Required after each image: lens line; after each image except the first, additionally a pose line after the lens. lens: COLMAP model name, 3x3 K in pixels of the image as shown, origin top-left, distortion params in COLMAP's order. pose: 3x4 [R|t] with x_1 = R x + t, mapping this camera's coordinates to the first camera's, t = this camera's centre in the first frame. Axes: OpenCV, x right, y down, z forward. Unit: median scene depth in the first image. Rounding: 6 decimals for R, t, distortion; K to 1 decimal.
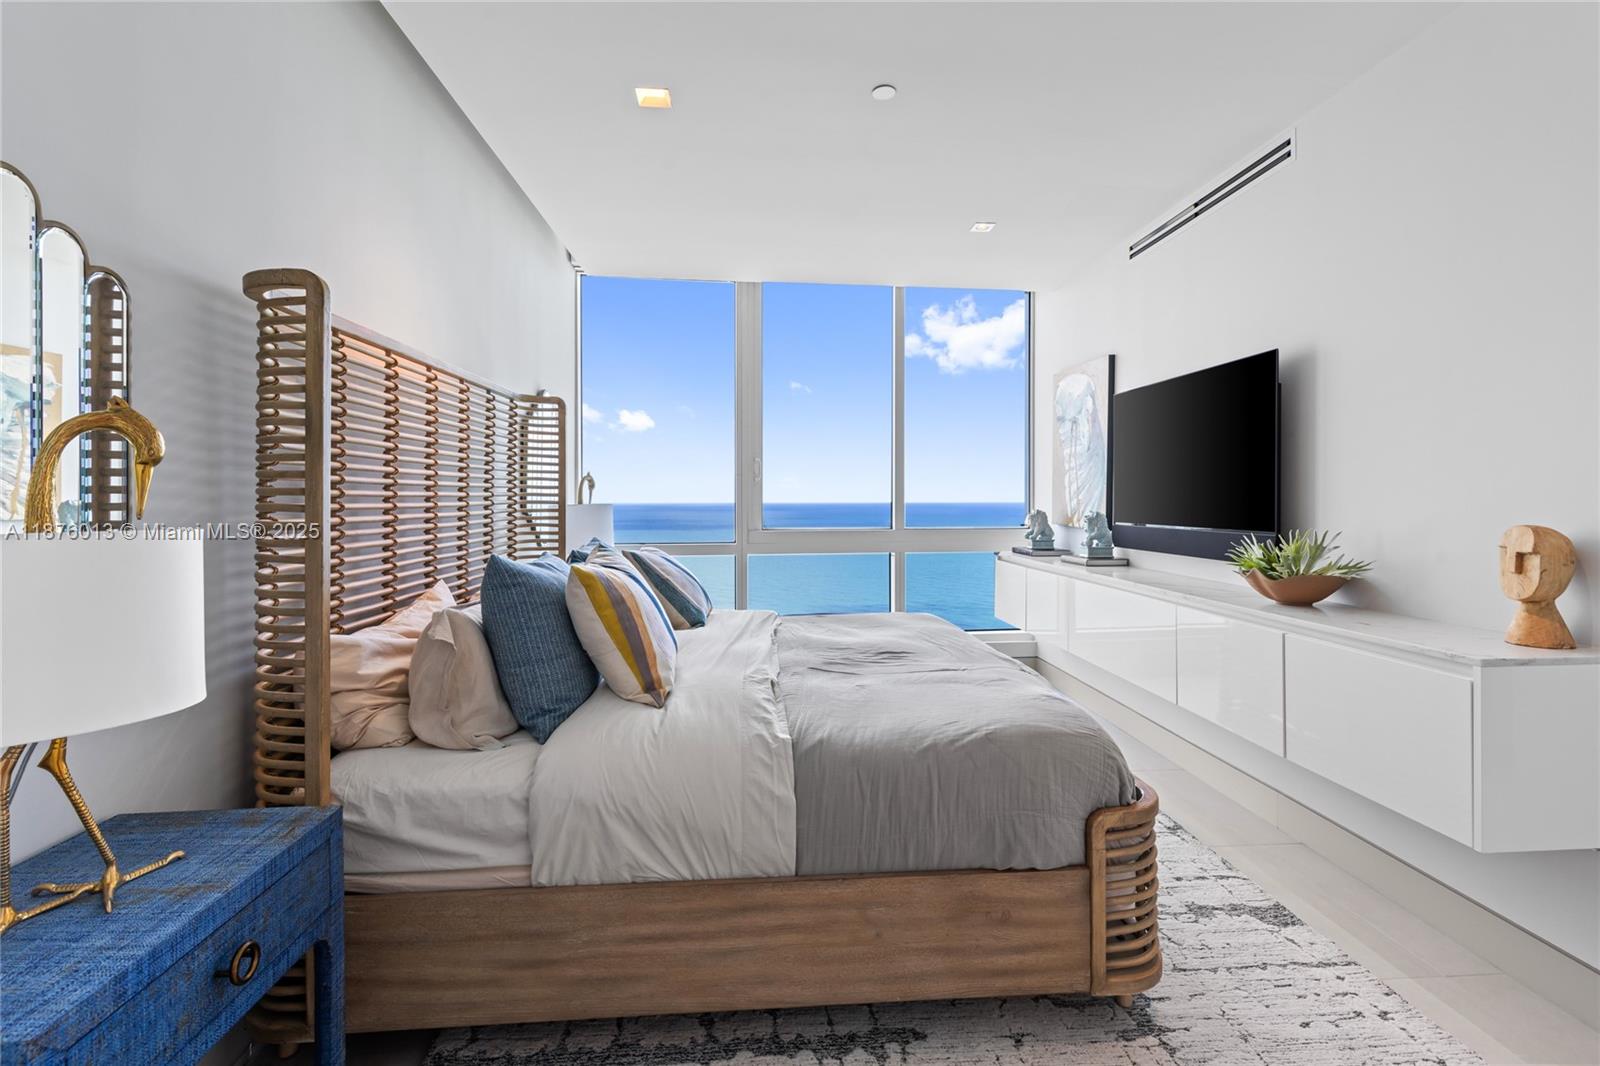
lens RADIAL K [[718.7, 0, 805.1], [0, 718.7, 513.1], [0, 0, 1]] dist [0.004893, -0.000239]
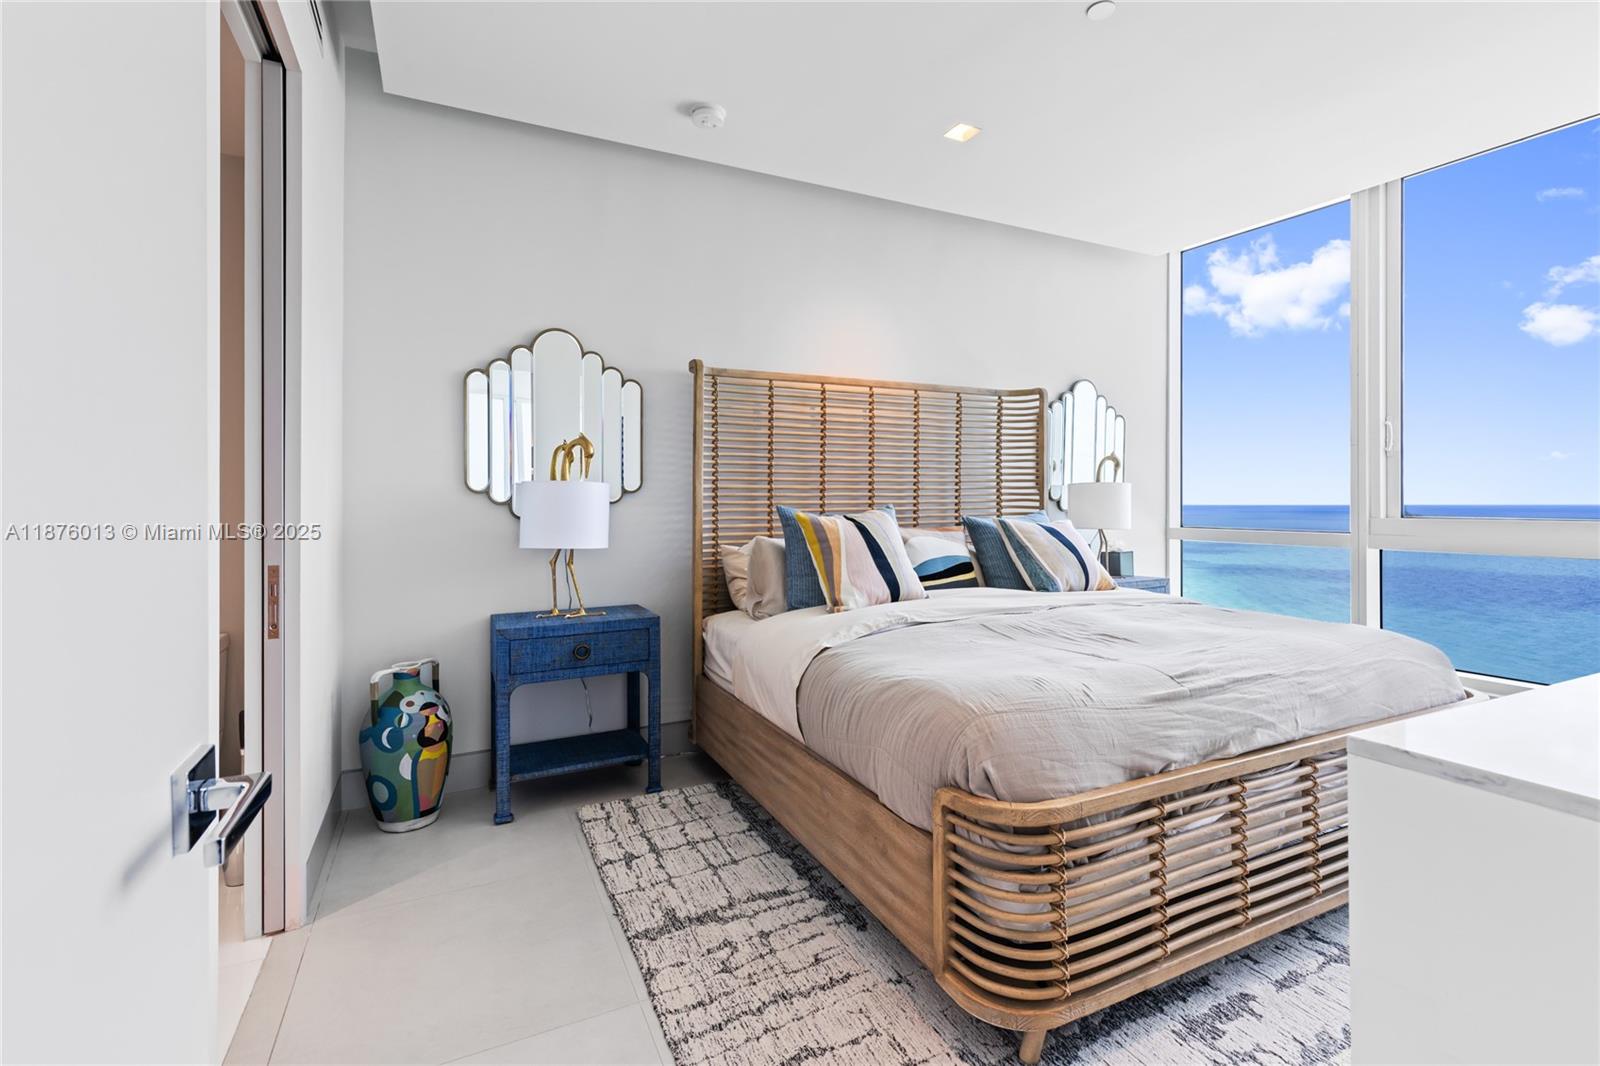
lens RADIAL K [[735.2, 0, 833.9], [0, 735.2, 502.7], [0, 0, 1]] dist [0.002042, -0.000009]
pose [[0.392603, 0.004093, -0.919699, 1.239018], [-0.015358, 0.999880, -0.002107, 0.058717], [0.919580, 0.014952, 0.392618, 0.506155]]
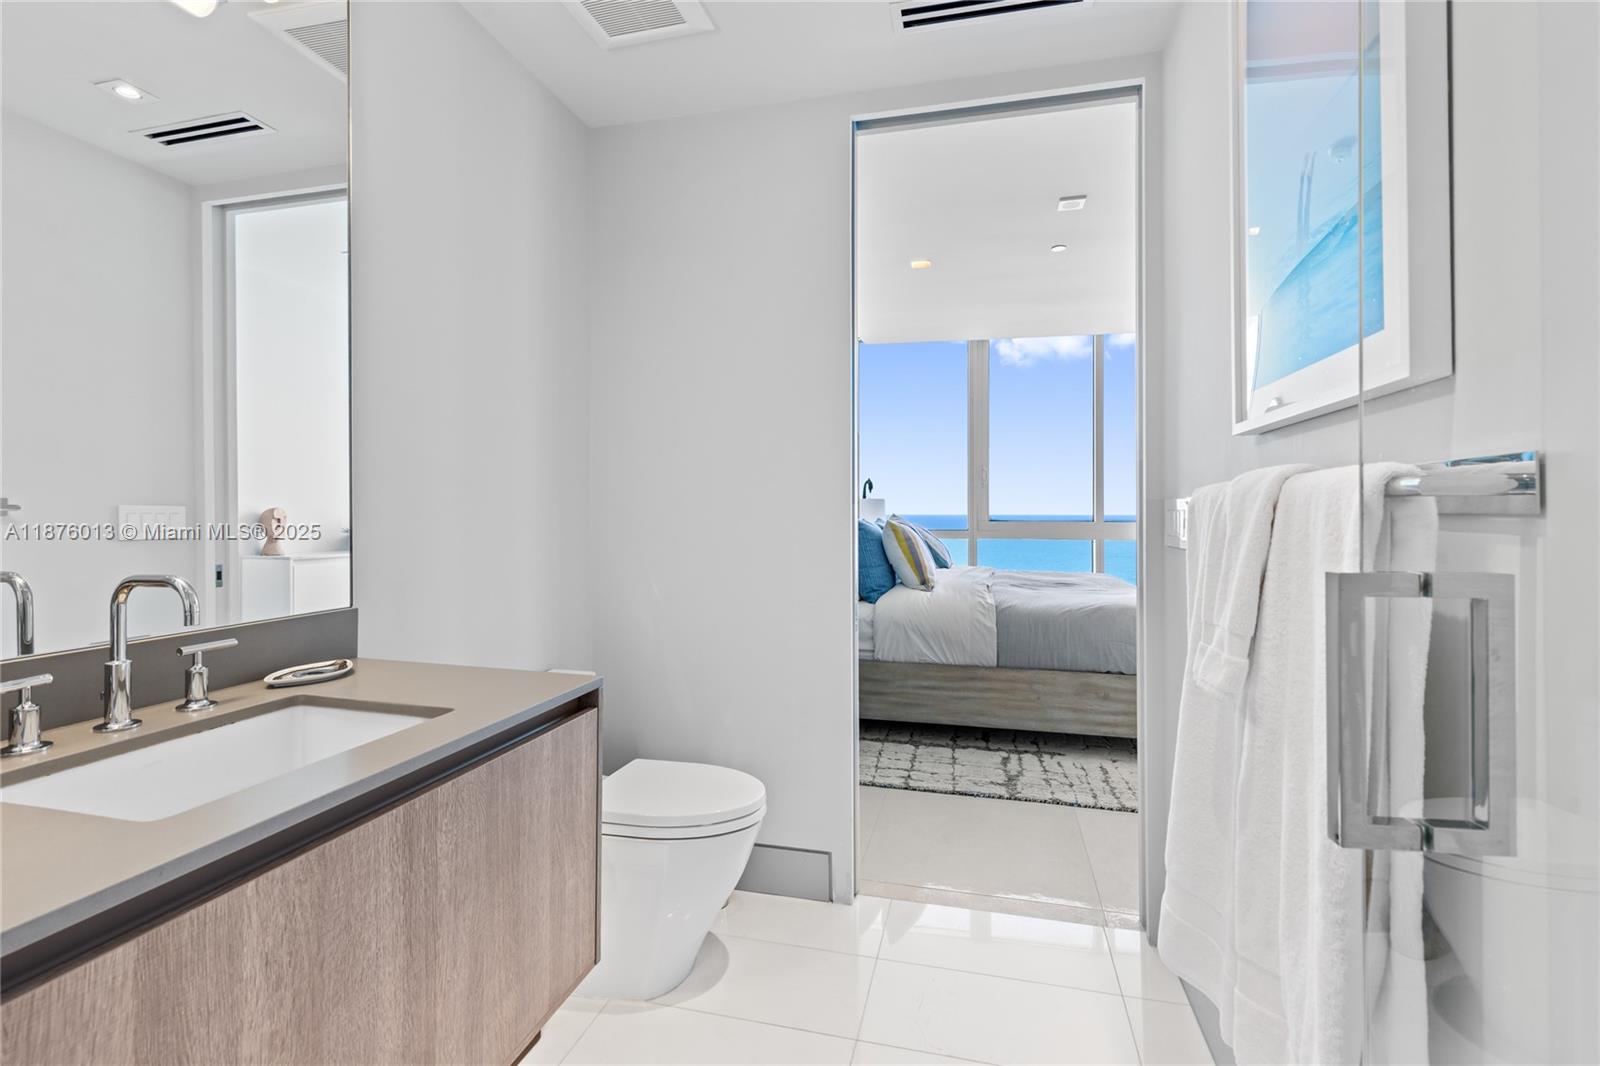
lens RADIAL K [[722.5, 0, 812.3], [0, 722.5, 514.7], [0, 0, 1]] dist [0.008351, -0.000412]
pose [[0.952420, 0.001077, -0.304788, 0.114707], [-0.004612, 0.999930, -0.010879, 0.088996], [0.304755, 0.011767, 0.952358, -1.152322]]
